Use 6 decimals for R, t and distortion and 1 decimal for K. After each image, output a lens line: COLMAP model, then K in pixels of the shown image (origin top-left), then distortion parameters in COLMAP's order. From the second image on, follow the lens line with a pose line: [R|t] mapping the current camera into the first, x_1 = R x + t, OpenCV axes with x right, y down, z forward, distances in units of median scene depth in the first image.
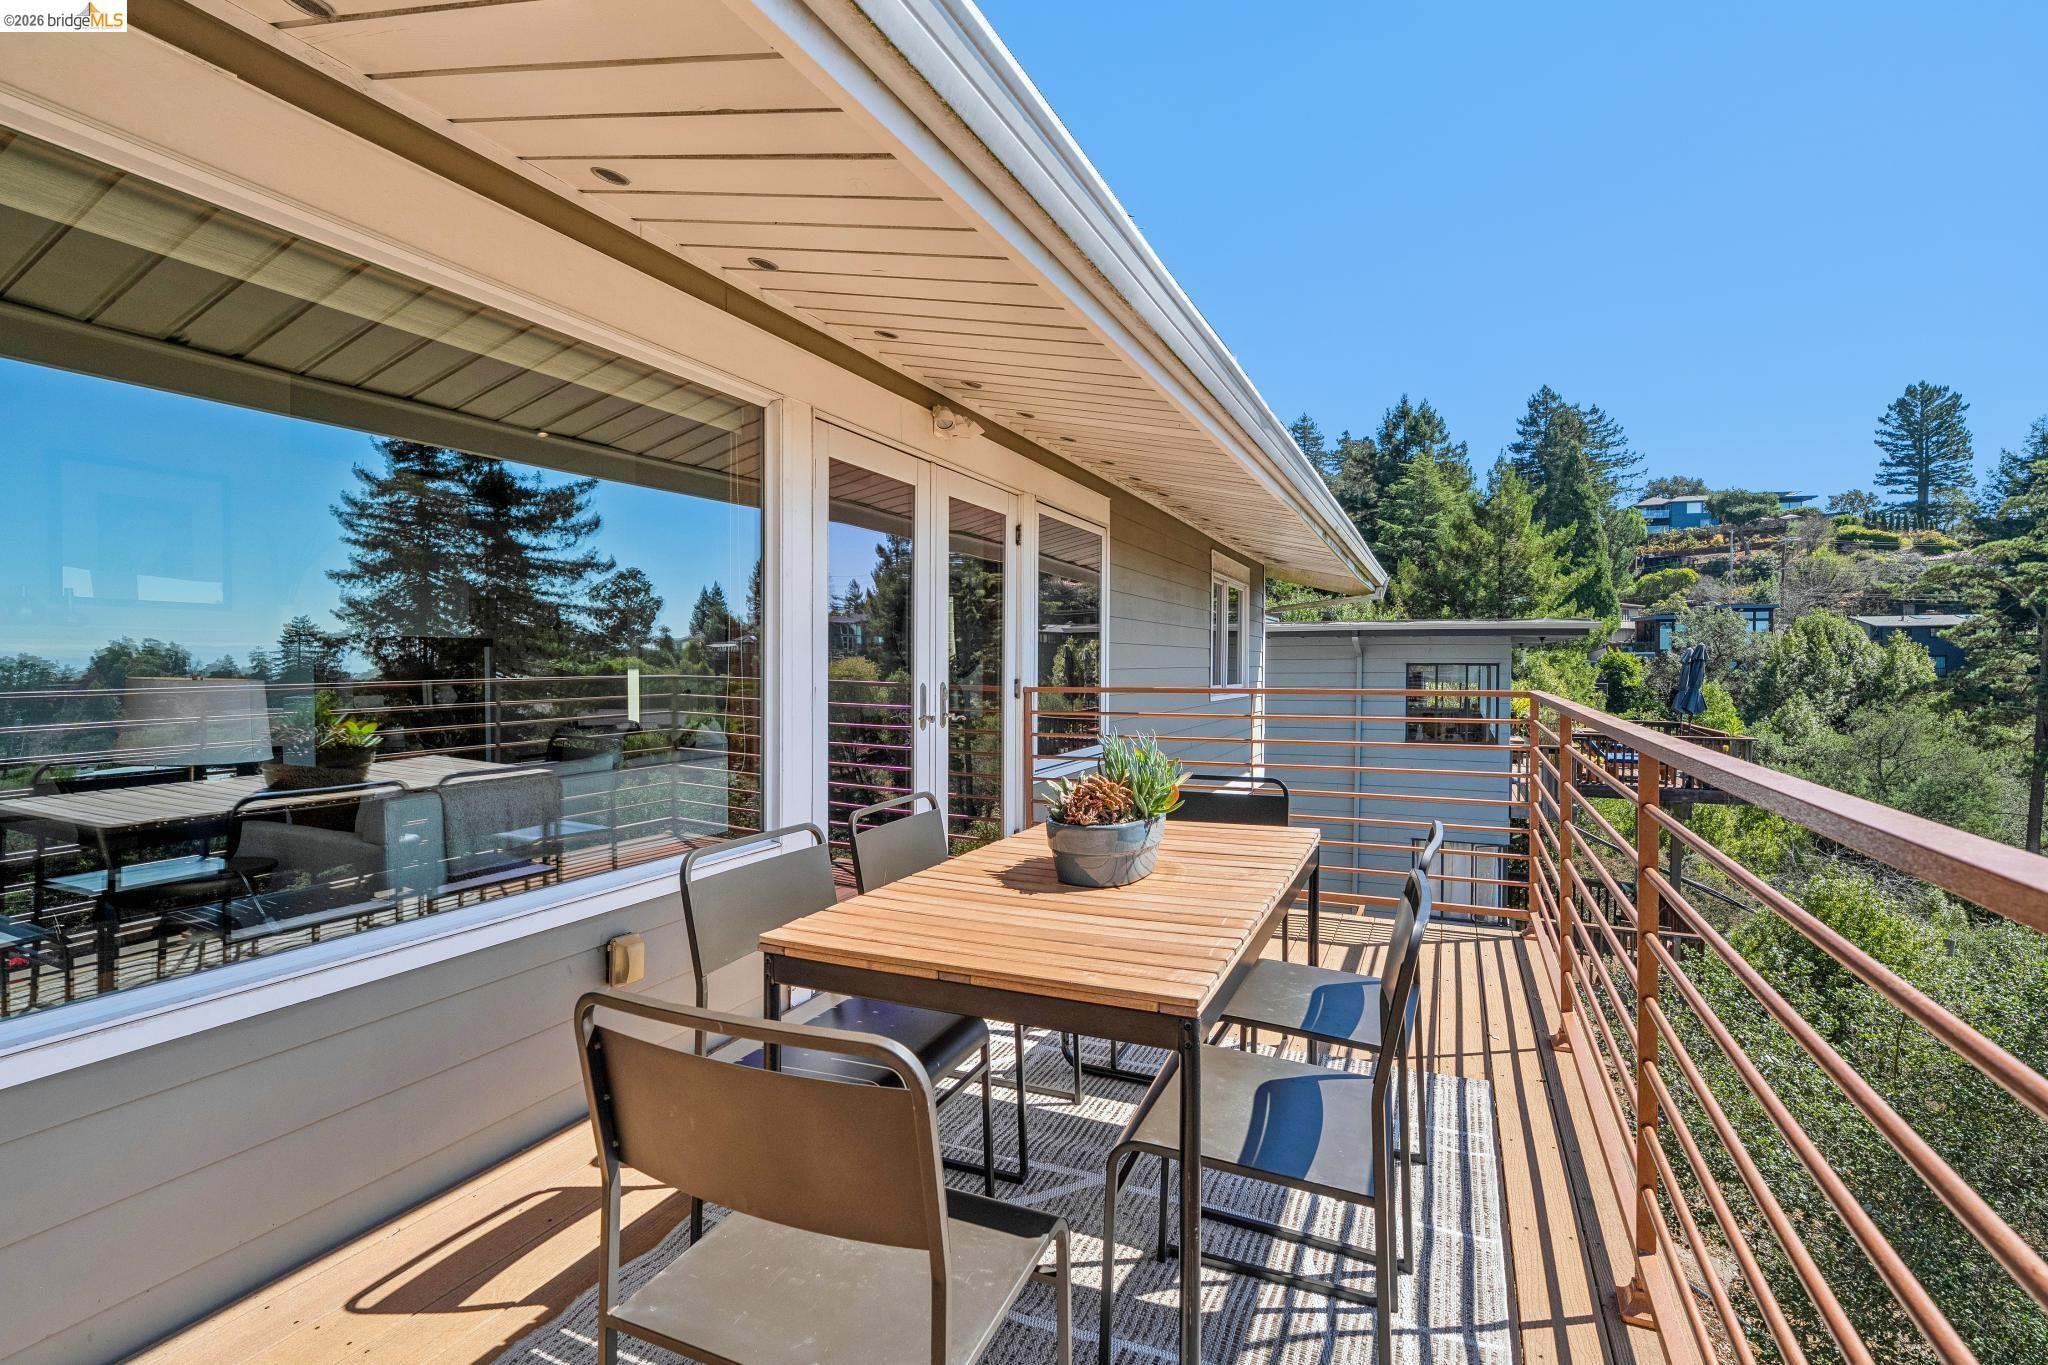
lens RADIAL K [[941.9, 0, 1015.3], [0, 941.9, 688.7], [0, 0, 1]] dist [-0.003024, -0.000021]
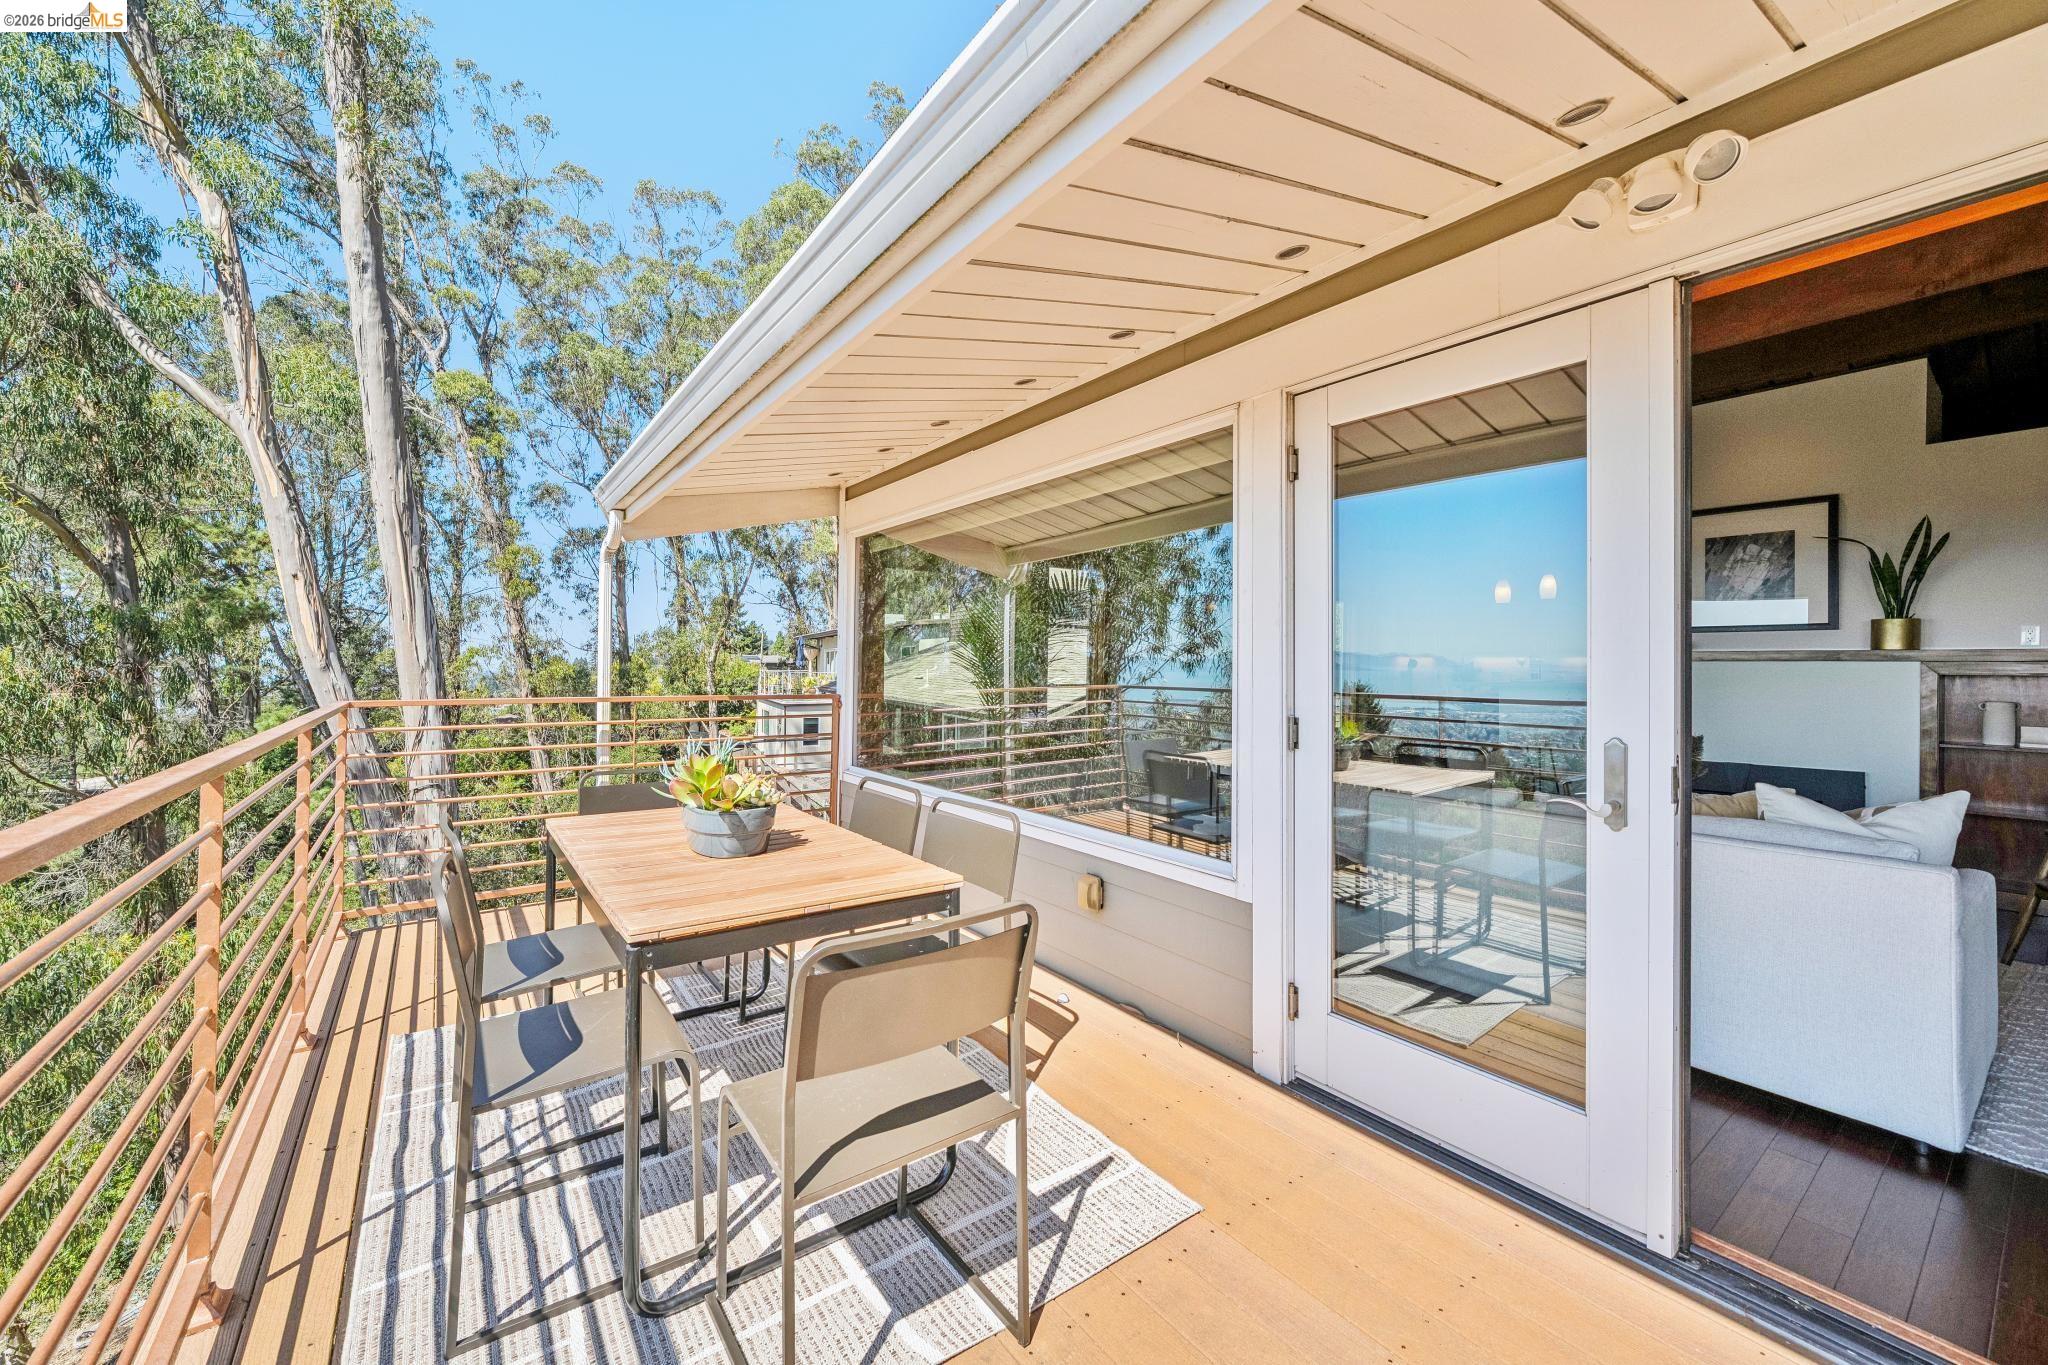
lens RADIAL K [[784.4, 0, 1009.9], [0, 784.4, 661.6], [0, 0, 1]] dist [-0.000261, -0.000038]
pose [[-0.488250, -0.012105, -0.872620, 0.916886], [-0.034080, 0.999406, 0.005204, -0.082914], [0.872038, 0.032279, -0.488373, 2.002019]]
